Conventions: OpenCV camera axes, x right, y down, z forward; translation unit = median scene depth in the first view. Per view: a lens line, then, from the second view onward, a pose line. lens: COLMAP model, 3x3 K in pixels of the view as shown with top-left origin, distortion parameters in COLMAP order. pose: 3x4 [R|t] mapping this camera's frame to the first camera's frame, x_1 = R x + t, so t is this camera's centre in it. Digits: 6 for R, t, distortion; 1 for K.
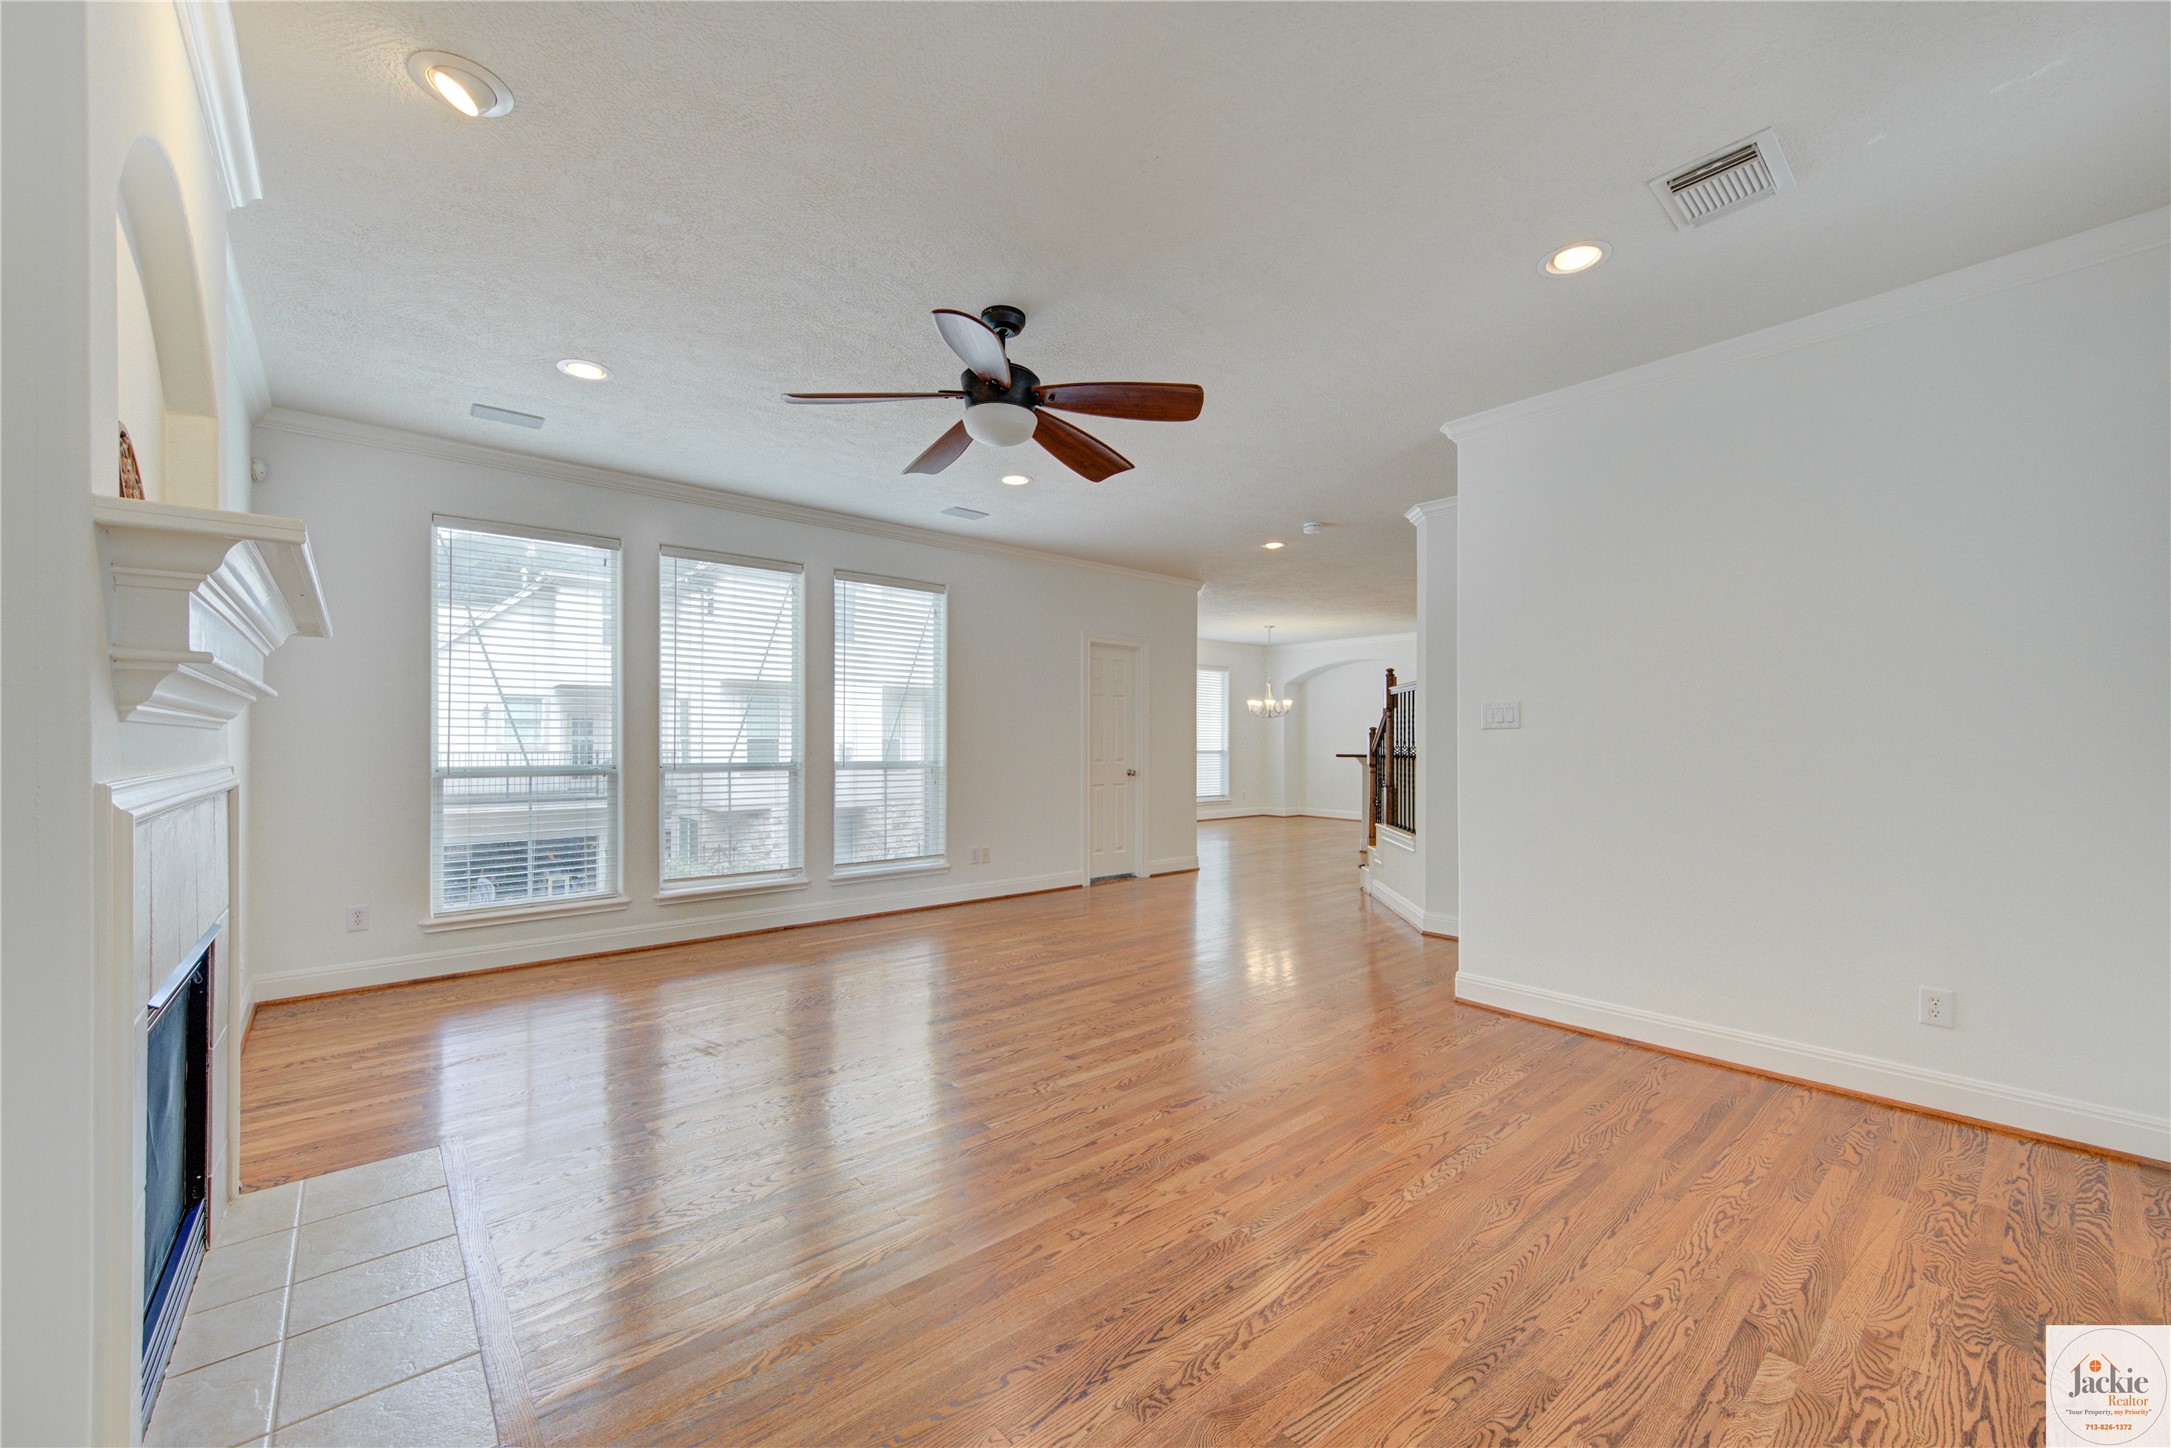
lens RADIAL K [[851.9, 0, 1099.0], [0, 851.9, 739.6], [0, 0, 1]] dist [0.001047, -0.000677]
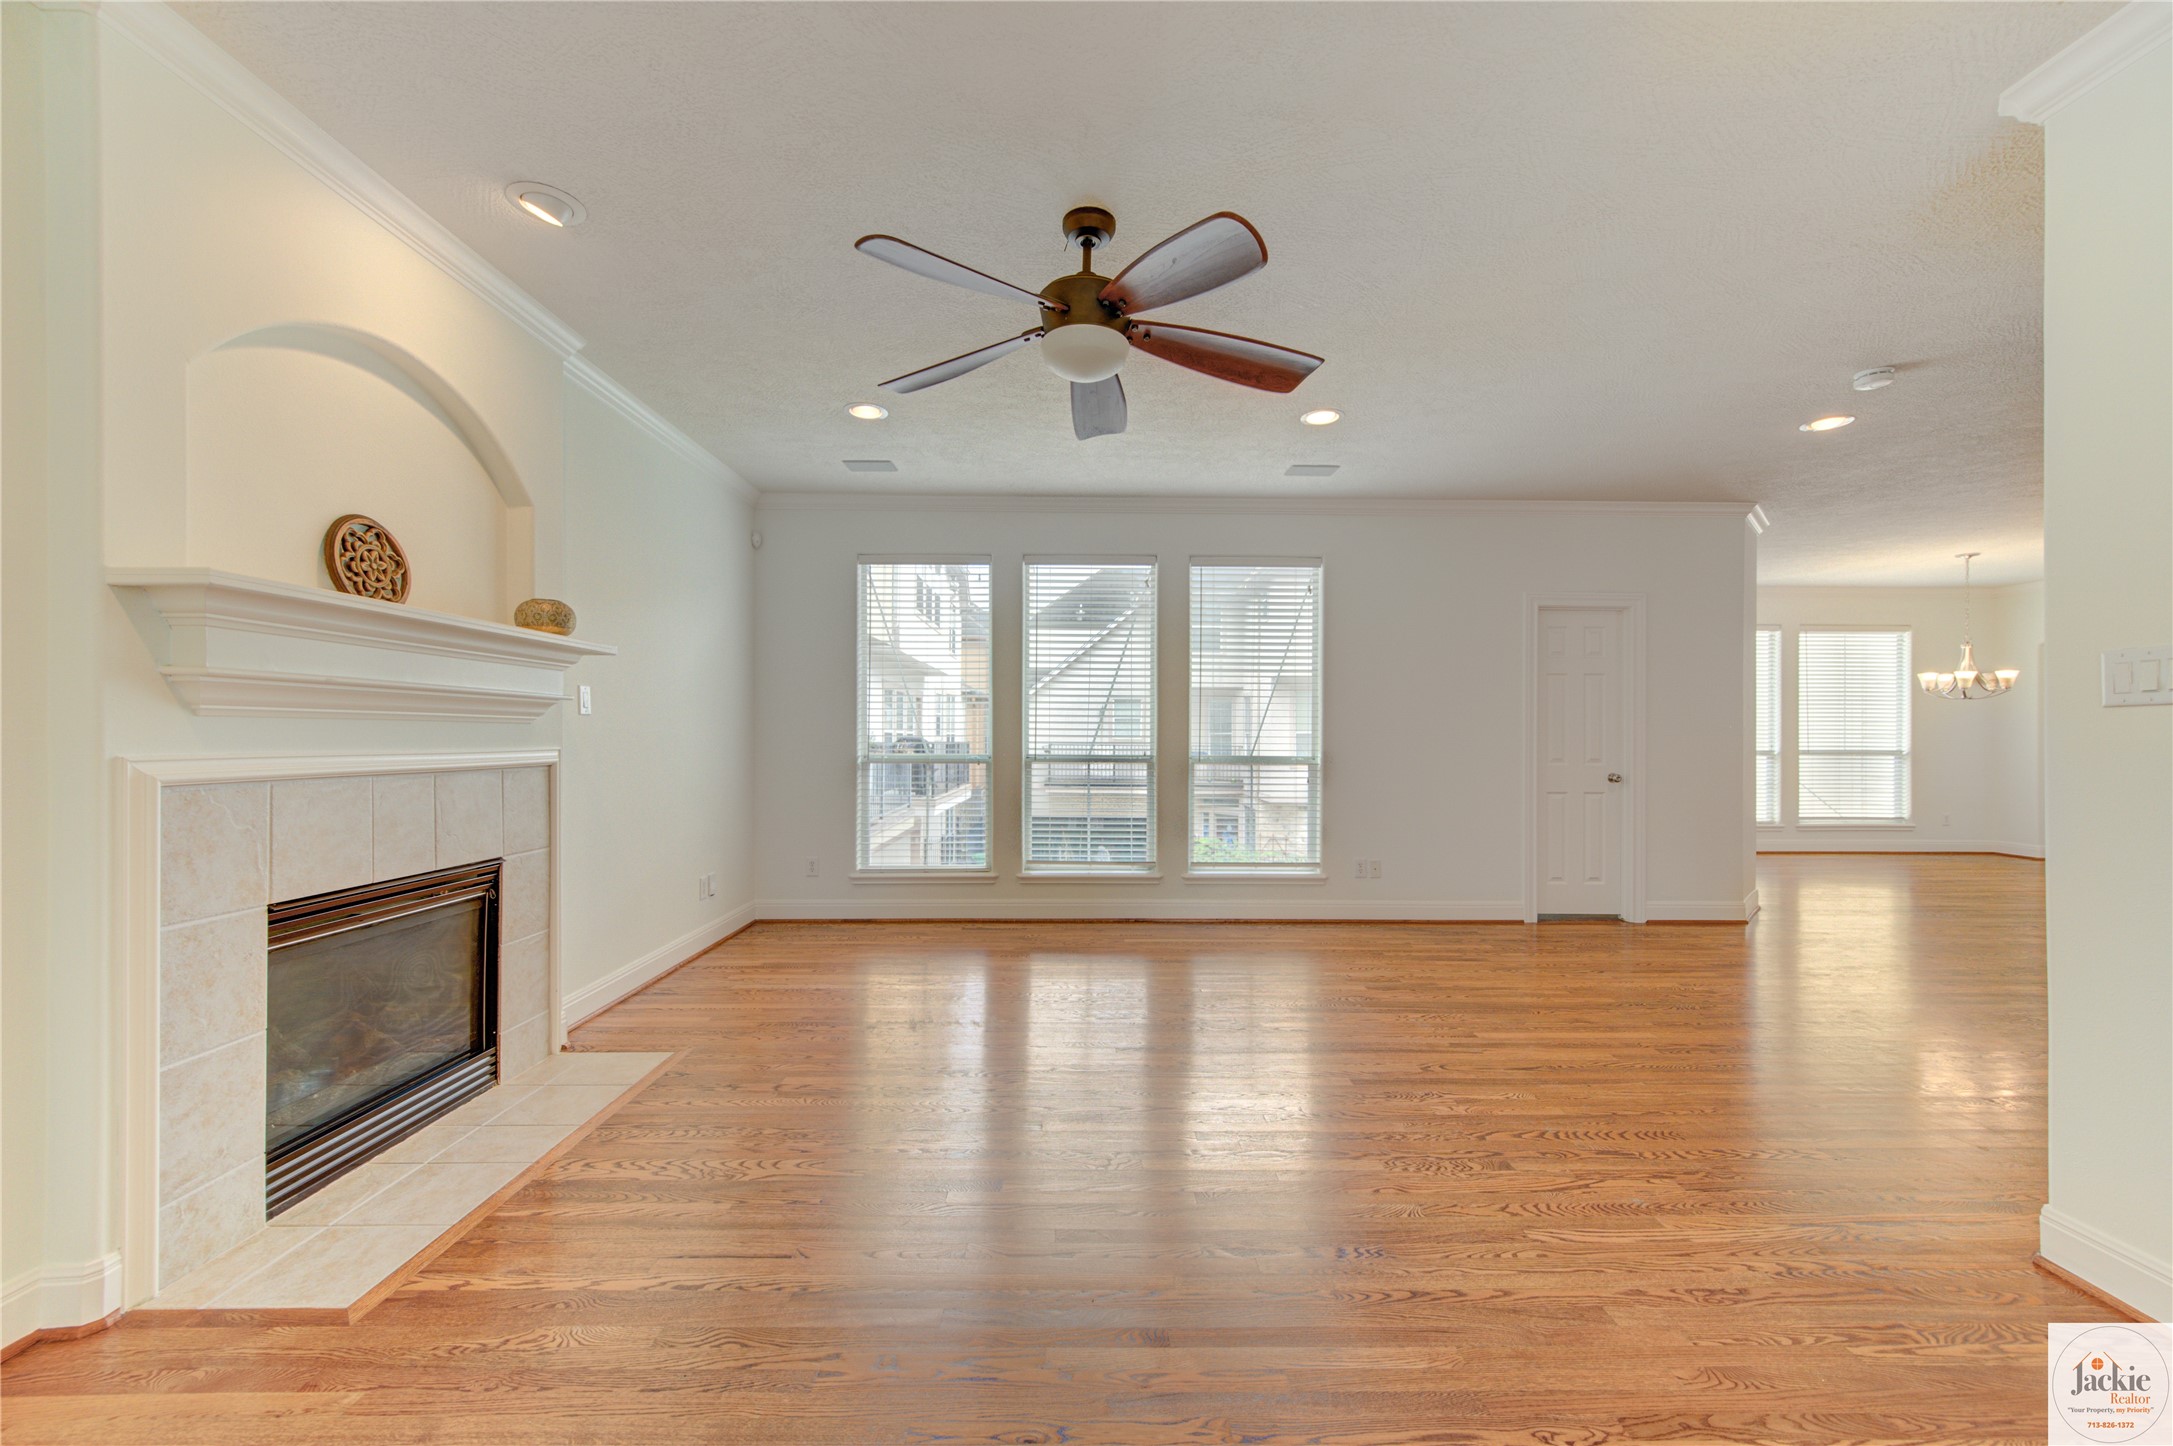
lens RADIAL K [[849.7, 0, 1092.8], [0, 849.7, 740.4], [0, 0, 1]] dist [-0.001126, 0.001214]
pose [[0.761513, 0.006712, -0.648115, 0.207838], [-0.001800, 0.999964, 0.008240, 0.000792], [0.648147, -0.005108, 0.761498, 0.177991]]
